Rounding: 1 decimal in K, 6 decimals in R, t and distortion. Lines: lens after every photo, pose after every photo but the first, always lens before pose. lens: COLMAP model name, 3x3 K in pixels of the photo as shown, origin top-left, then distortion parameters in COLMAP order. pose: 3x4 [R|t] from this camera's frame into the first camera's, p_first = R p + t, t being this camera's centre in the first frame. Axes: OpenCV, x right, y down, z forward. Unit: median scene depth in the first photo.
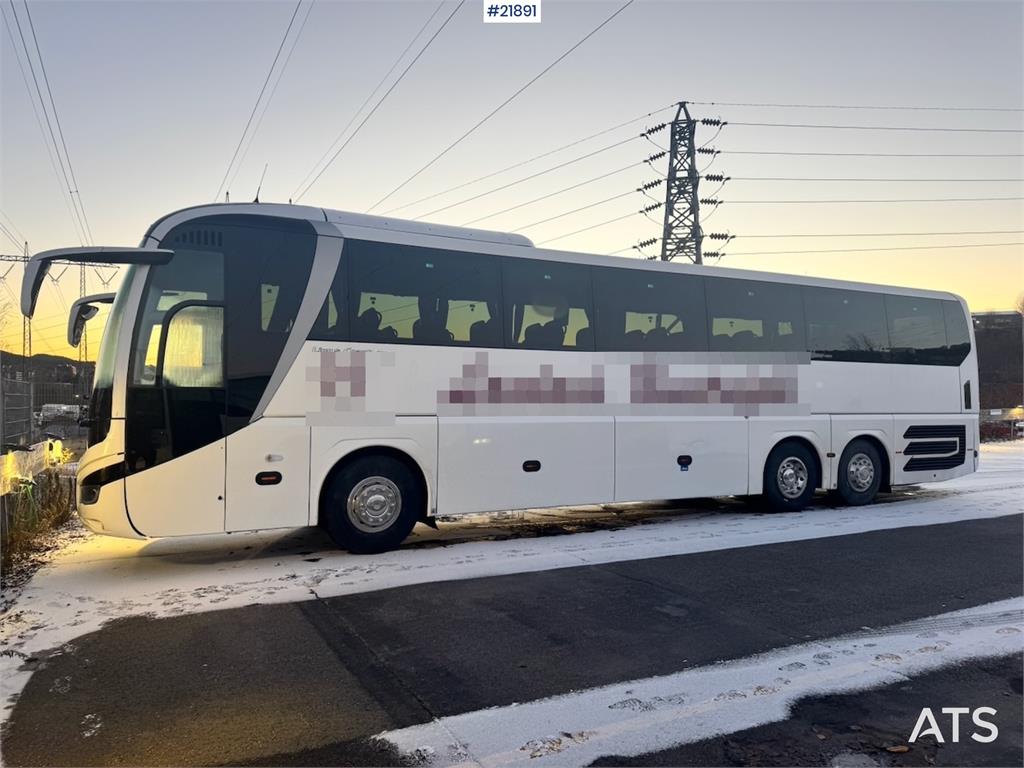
lens RADIAL K [[716.5, 0, 512.0], [0, 716.5, 384.0], [0, 0, 1]] dist [0.066623, -0.080976]
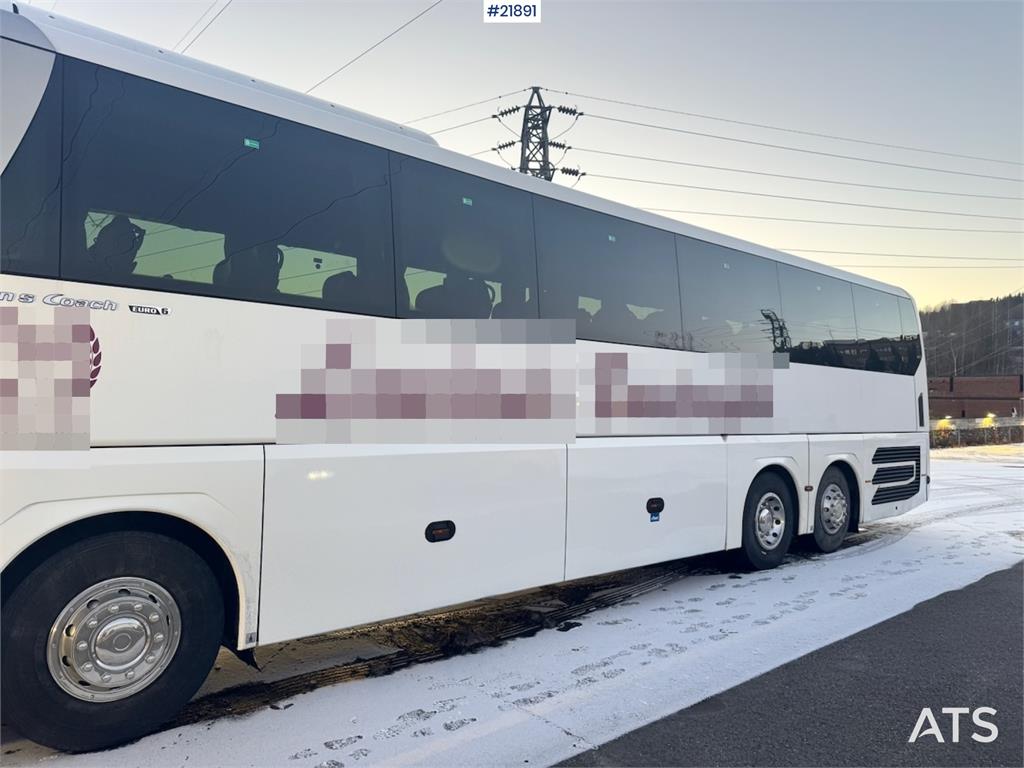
lens RADIAL K [[723.6, 0, 519.2], [0, 723.6, 393.0], [0, 0, 1]] dist [0.061385, -0.062421]
pose [[0.967272, 0.016428, 0.253208, -0.056964], [-0.016599, 0.999861, -0.001460, 0.006288], [-0.253197, -0.002791, 0.967411, 0.427975]]
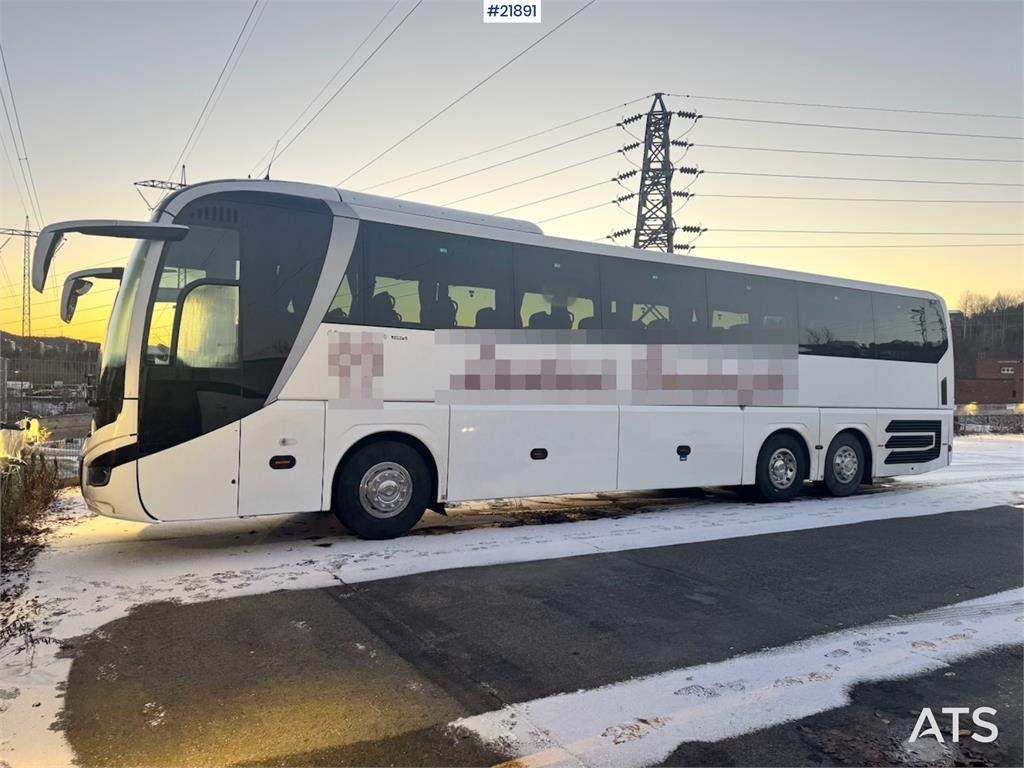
lens RADIAL K [[716.5, 0, 512.0], [0, 716.5, 384.0], [0, 0, 1]] dist [0.066623, -0.080976]
pose [[0.998083, 0.021320, 0.058109, -0.070104], [-0.022435, 0.999575, 0.018600, -0.001086], [-0.057688, -0.019868, 0.998137, 0.002394]]
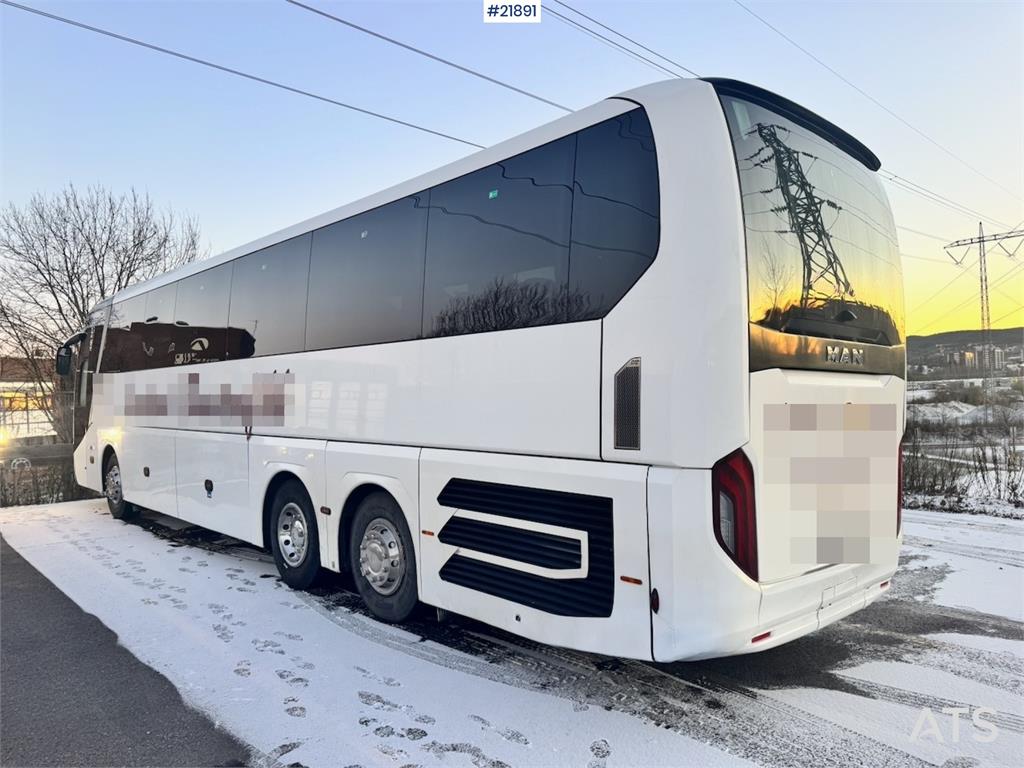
lens RADIAL K [[739.2, 0, 512.0], [0, 739.2, 384.0], [0, 0, 1]] dist [0.077646, 0.001371]
pose [[0.242959, -0.020316, -0.969824, 1.342556], [0.044528, 0.998960, -0.009771, 0.009791], [0.969014, -0.040811, 0.243611, 1.259625]]
